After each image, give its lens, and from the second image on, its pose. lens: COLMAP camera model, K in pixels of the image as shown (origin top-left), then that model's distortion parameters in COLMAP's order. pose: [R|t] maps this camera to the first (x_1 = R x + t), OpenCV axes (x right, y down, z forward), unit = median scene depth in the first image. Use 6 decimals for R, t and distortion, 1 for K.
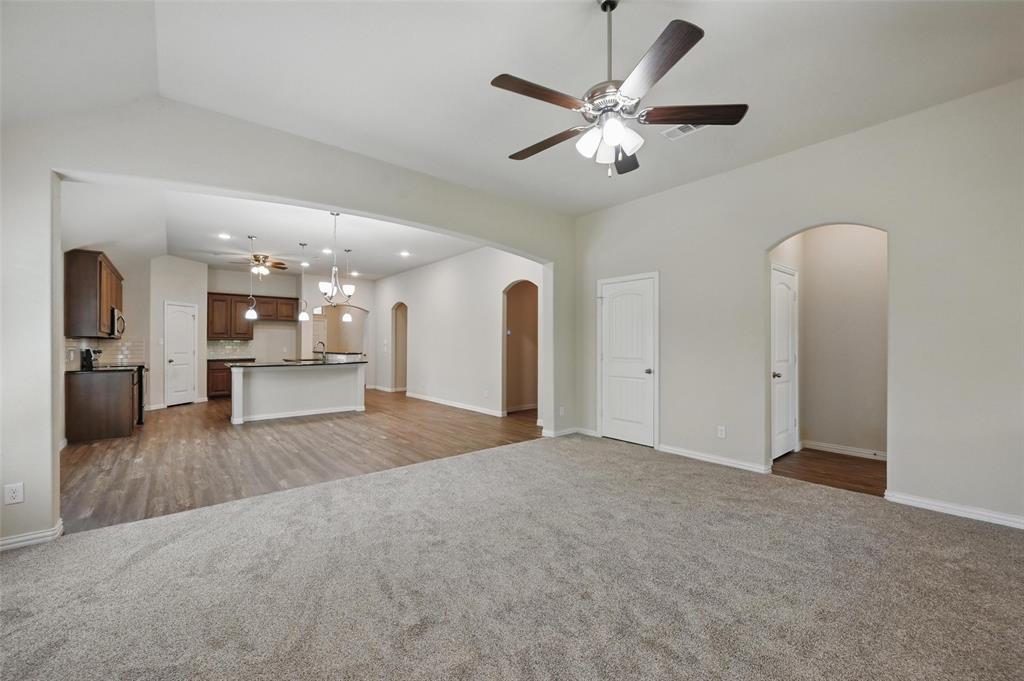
lens RADIAL K [[405.6, 0, 513.8], [0, 405.6, 346.3], [0, 0, 1]] dist [-0.002091, 0.000355]
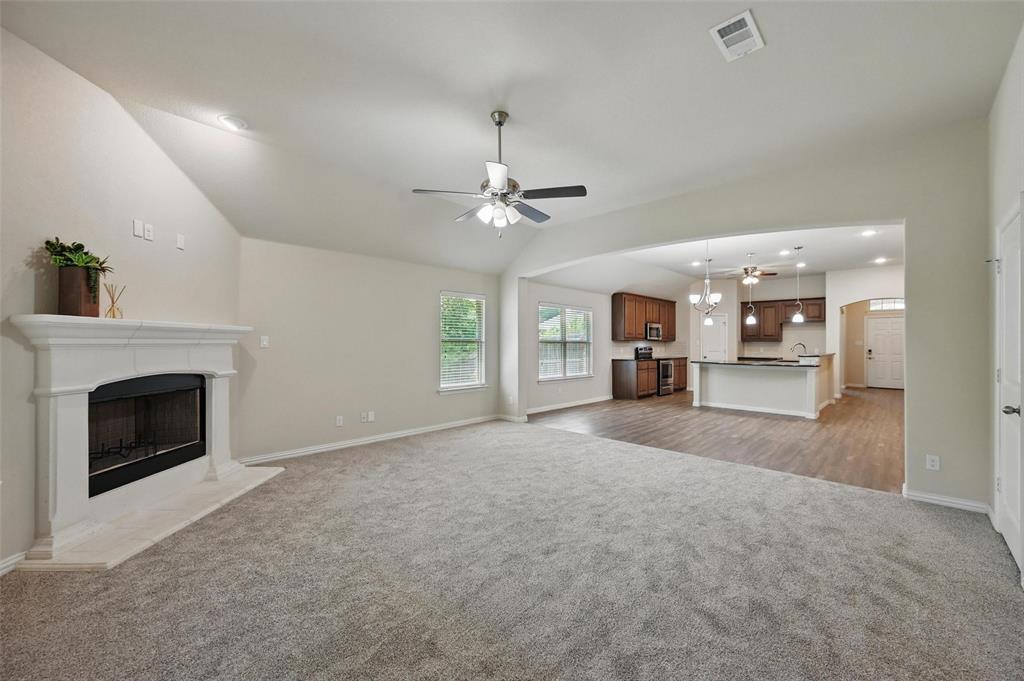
lens RADIAL K [[405.6, 0, 514.0], [0, 405.6, 344.3], [0, 0, 1]] dist [-0.002091, 0.000355]
pose [[0.096570, 0.005788, -0.995309, 0.438862], [-0.010121, 0.999937, 0.004833, -0.006303], [0.995275, 0.009607, 0.096622, 0.226470]]
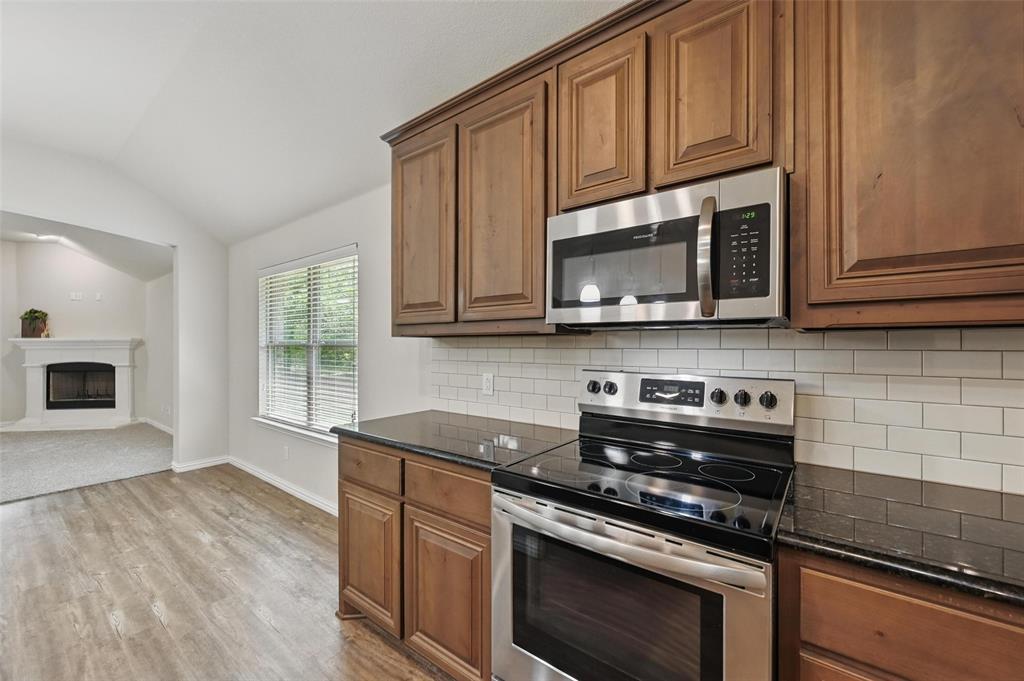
lens RADIAL K [[405.6, 0, 506.5], [0, 405.6, 346.7], [0, 0, 1]] dist [-0.002091, 0.000355]
pose [[-0.978527, 0.008406, -0.205947, -0.678449], [0.005264, 0.999861, 0.015801, -0.013005], [0.206051, 0.014378, -0.978436, 0.922523]]
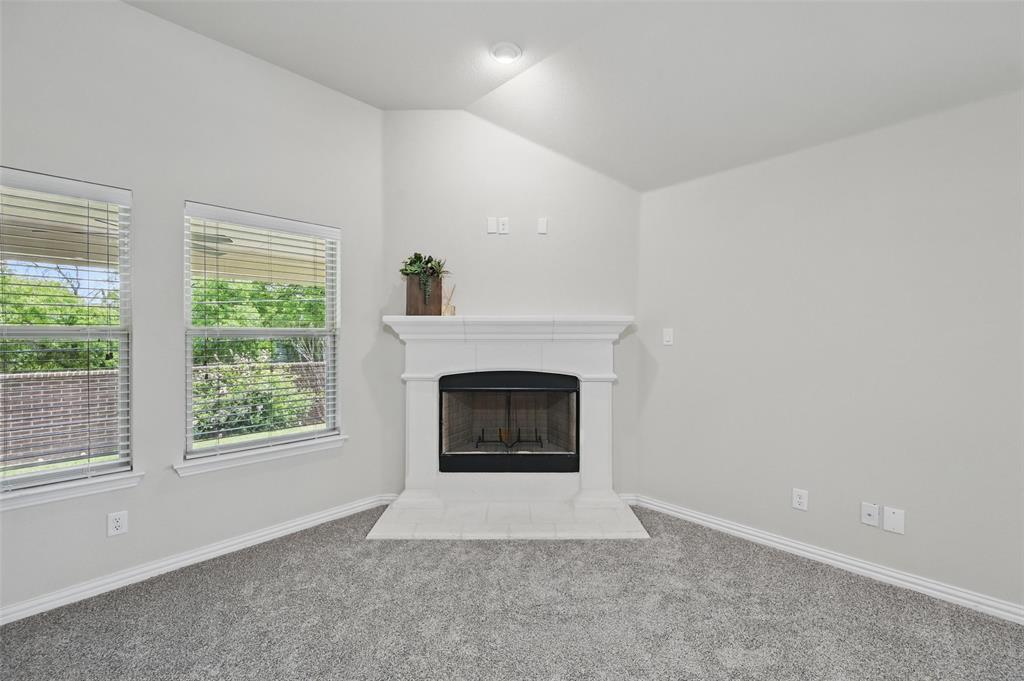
lens RADIAL K [[405.6, 0, 517.2], [0, 405.6, 341.8], [0, 0, 1]] dist [-0.002091, 0.000355]
pose [[-0.996405, 0.004298, -0.084612, 0.038887], [0.002972, 0.999871, 0.015789, -0.004775], [0.084669, 0.015481, -0.996289, 0.299425]]
